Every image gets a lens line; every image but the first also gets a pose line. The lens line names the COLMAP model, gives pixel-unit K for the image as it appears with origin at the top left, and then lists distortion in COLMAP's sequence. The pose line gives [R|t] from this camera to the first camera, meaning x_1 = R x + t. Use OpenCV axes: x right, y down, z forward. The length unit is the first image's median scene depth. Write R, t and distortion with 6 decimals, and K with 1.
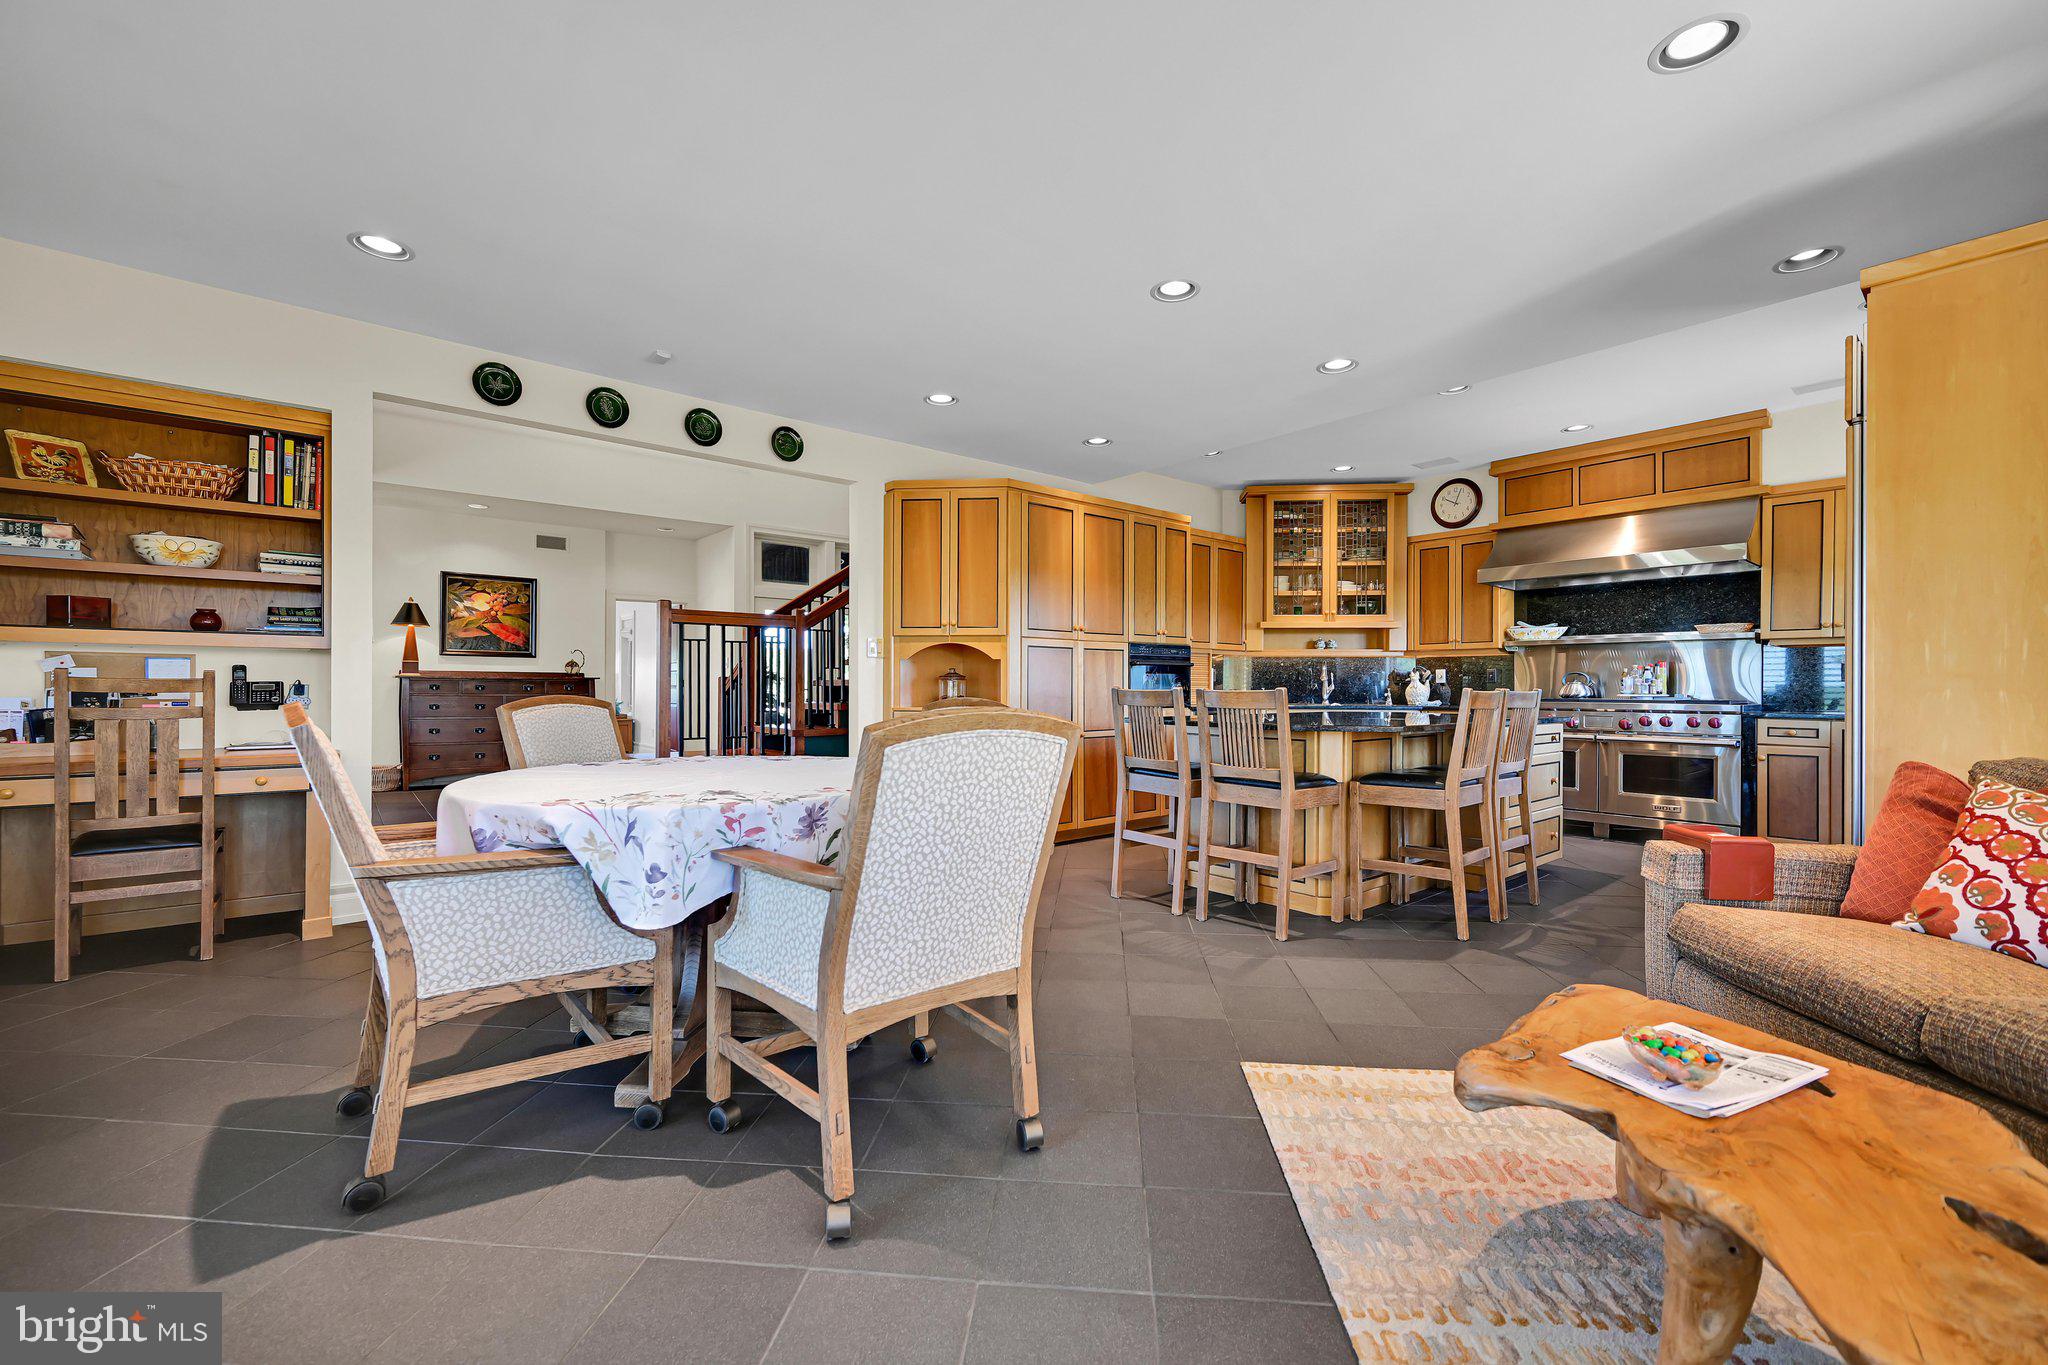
lens RADIAL K [[824.0, 0, 1019.2], [0, 824.0, 685.6], [0, 0, 1]] dist [-0.001243, -0.000205]
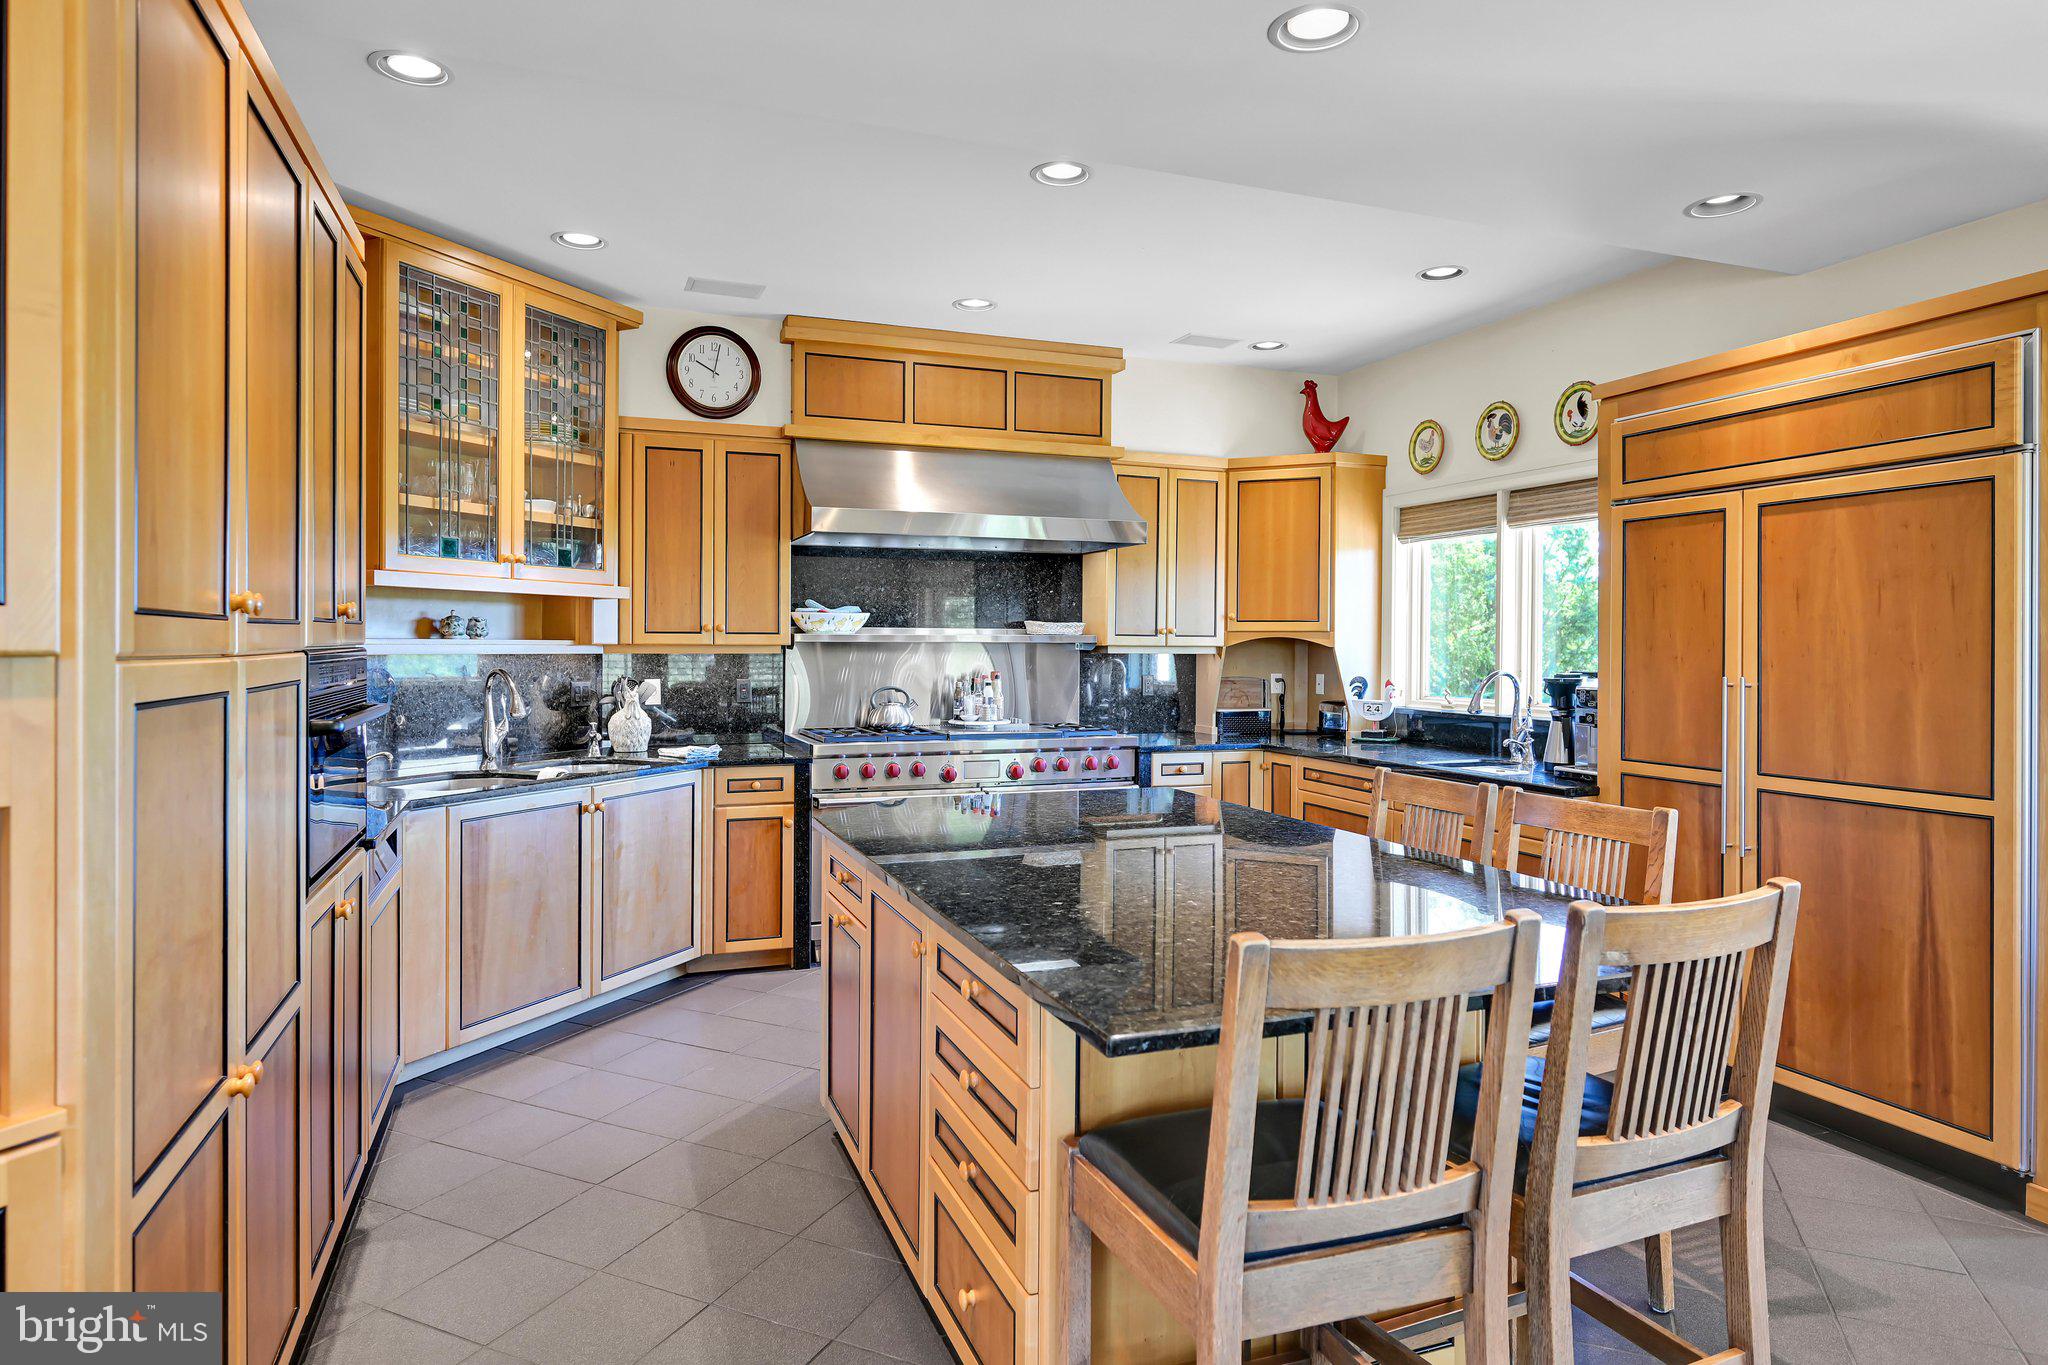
lens RADIAL K [[1155.7, 0, 989.6], [0, 1155.7, 642.0], [0, 0, 1]] dist [-0.001802, -0.000196]
pose [[0.325898, -0.001859, 0.945403, -0.125022], [-0.004460, 0.999984, 0.003504, -0.049596], [-0.945394, -0.005359, 0.325885, 0.589474]]
